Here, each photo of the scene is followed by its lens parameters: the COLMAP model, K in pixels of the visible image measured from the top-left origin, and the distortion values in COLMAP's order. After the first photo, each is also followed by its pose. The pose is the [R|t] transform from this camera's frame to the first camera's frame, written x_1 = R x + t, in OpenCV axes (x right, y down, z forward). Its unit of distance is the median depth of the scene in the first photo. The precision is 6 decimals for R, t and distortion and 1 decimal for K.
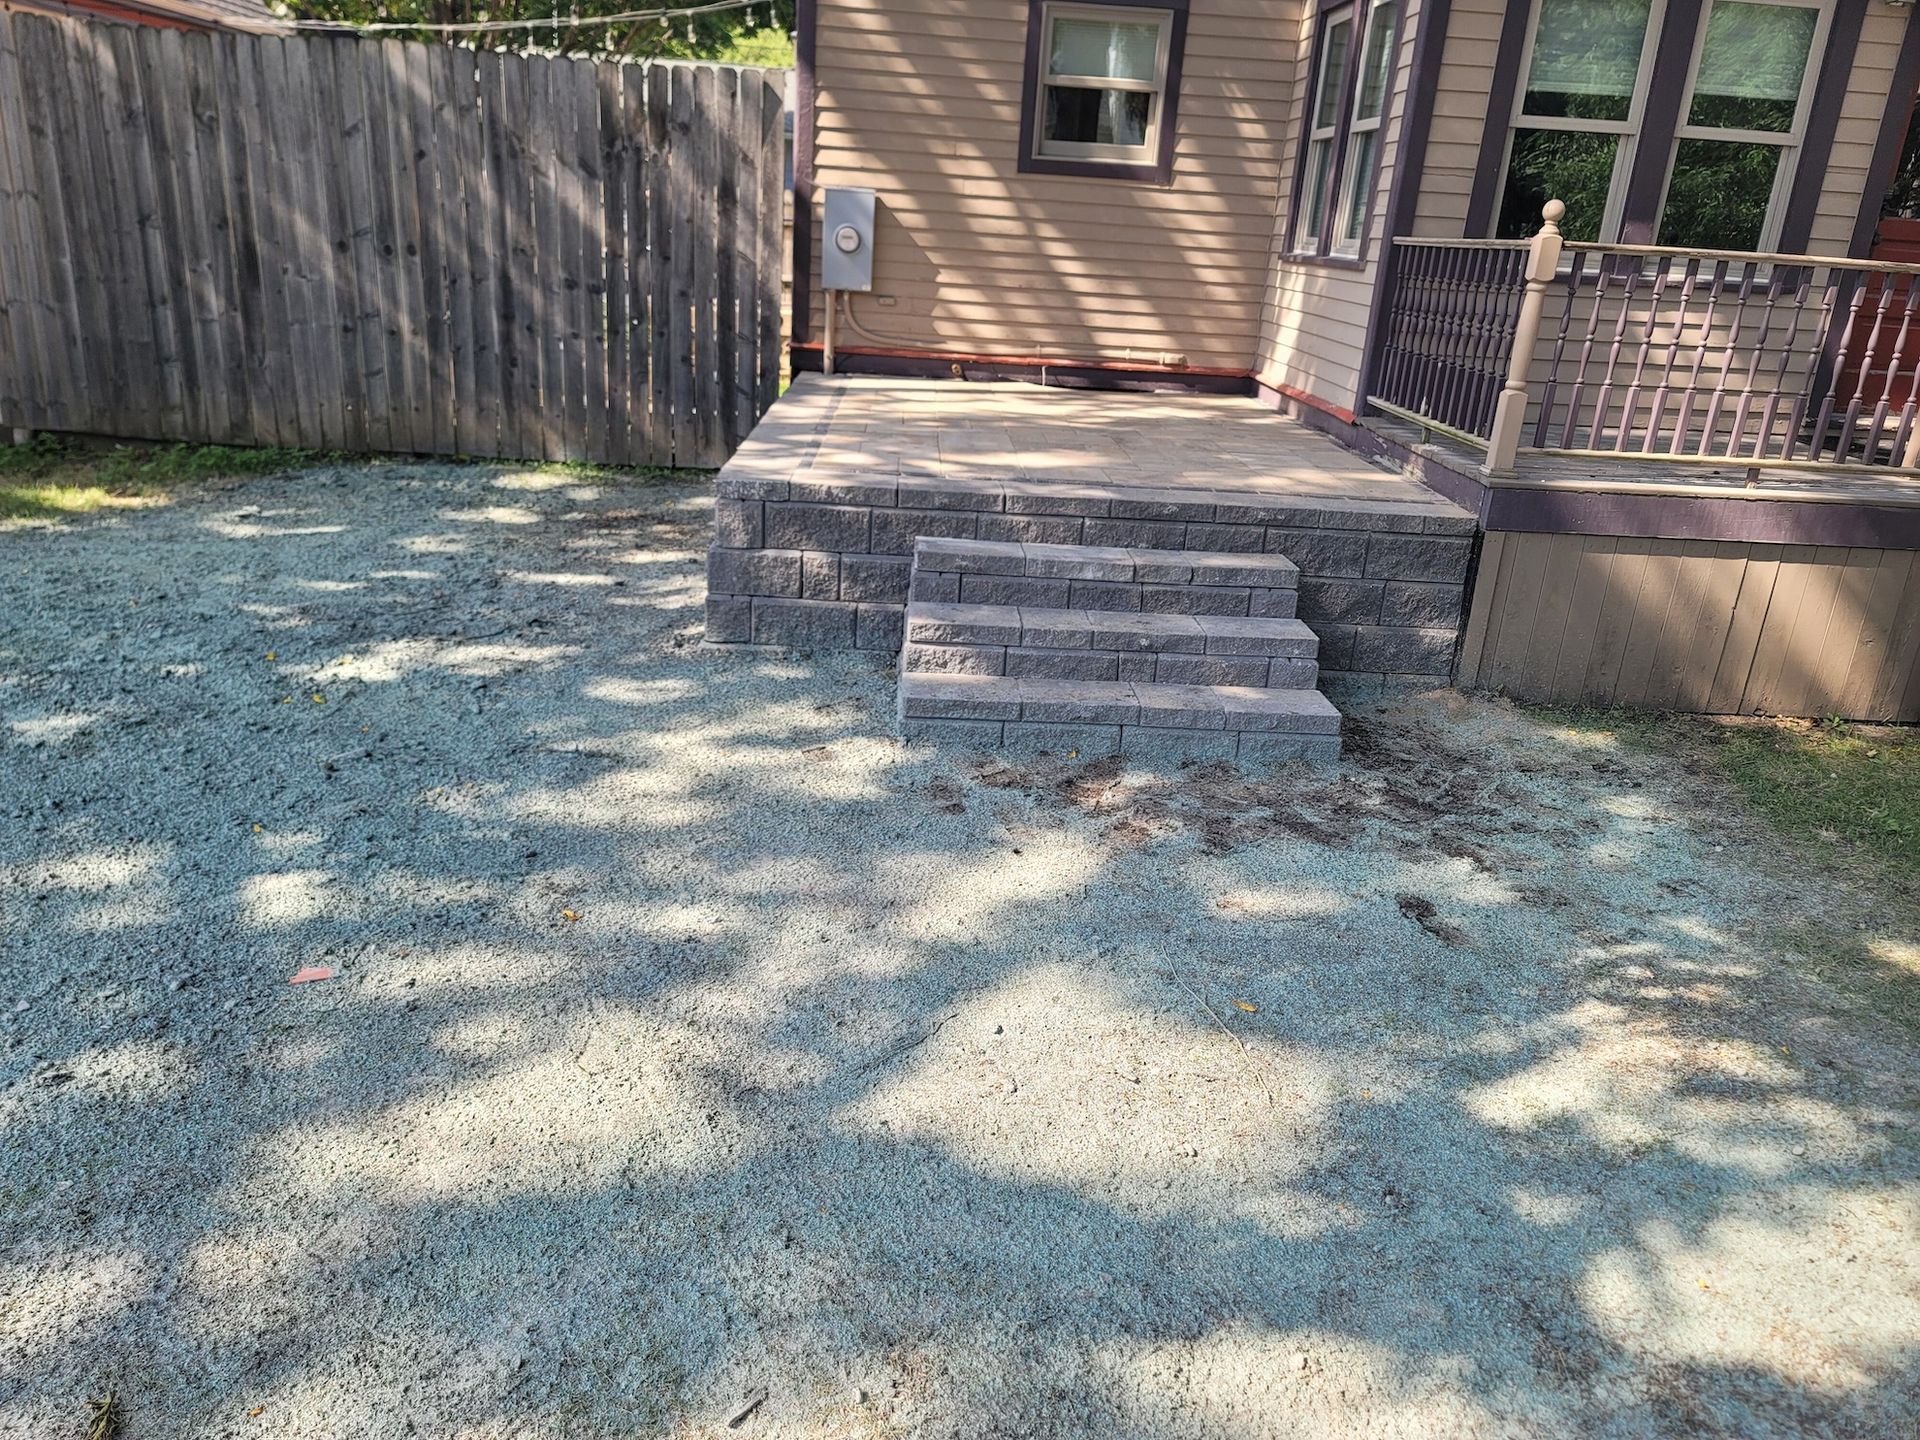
lens RADIAL K [[1390.0, 0, 960.0], [0, 1390.0, 720.0], [0, 0, 1]] dist [0.049100, 0.001319]
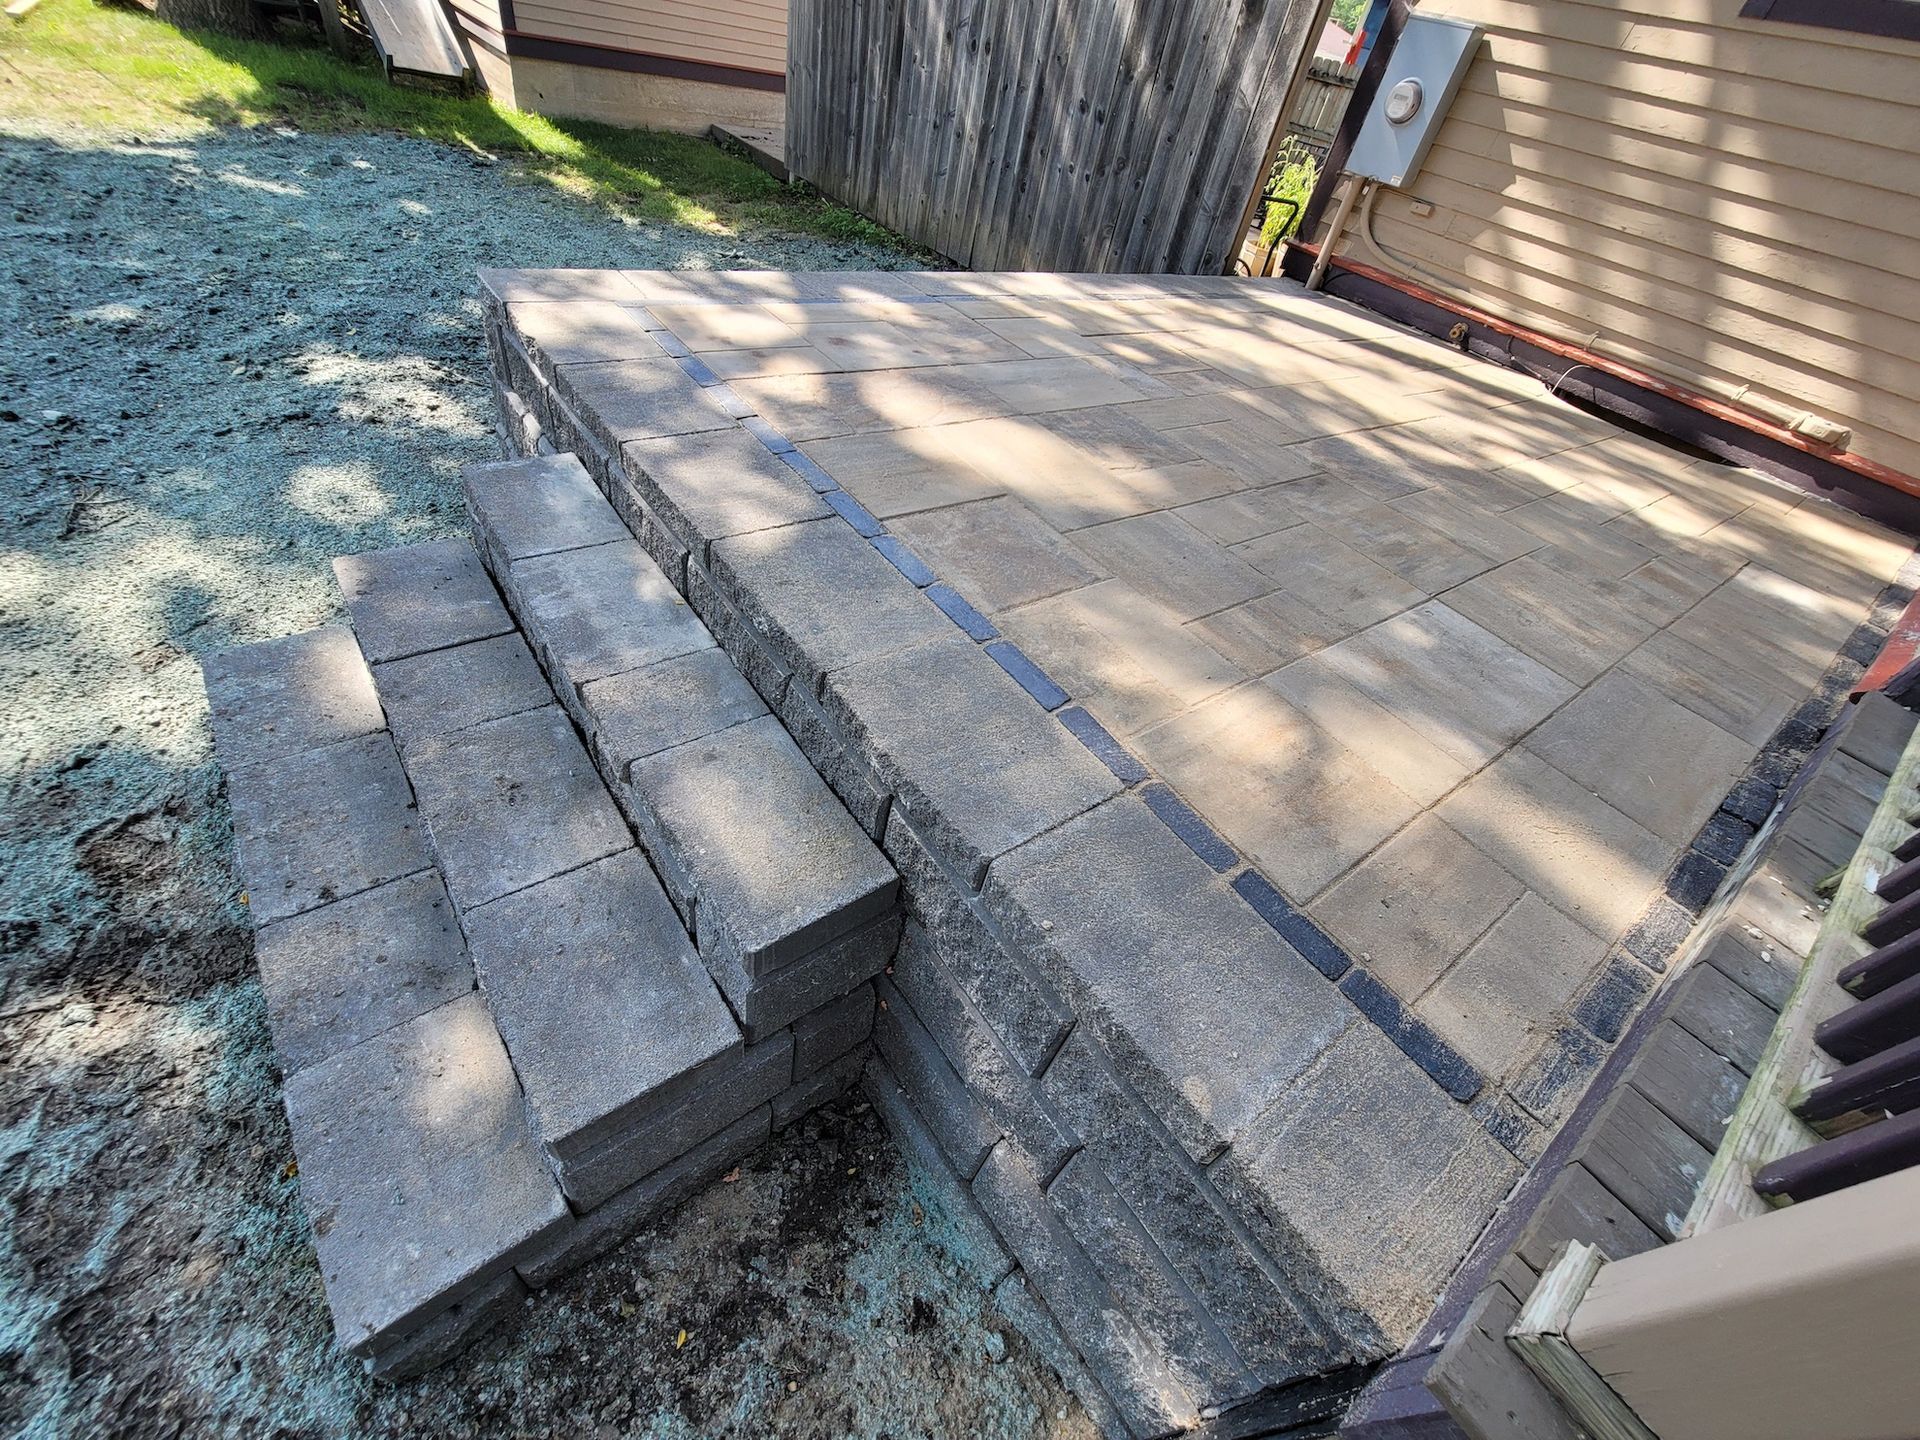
lens RADIAL K [[789.4, 0, 960.0], [0, 789.4, 720.0], [0, 0, 1]] dist [-0.002561, 0.000587]
pose [[0.576332, 0.587462, -0.568094, 0.218271], [-0.407630, 0.809158, 0.423204, -0.164773], [0.708294, -0.012334, 0.705810, 0.552041]]
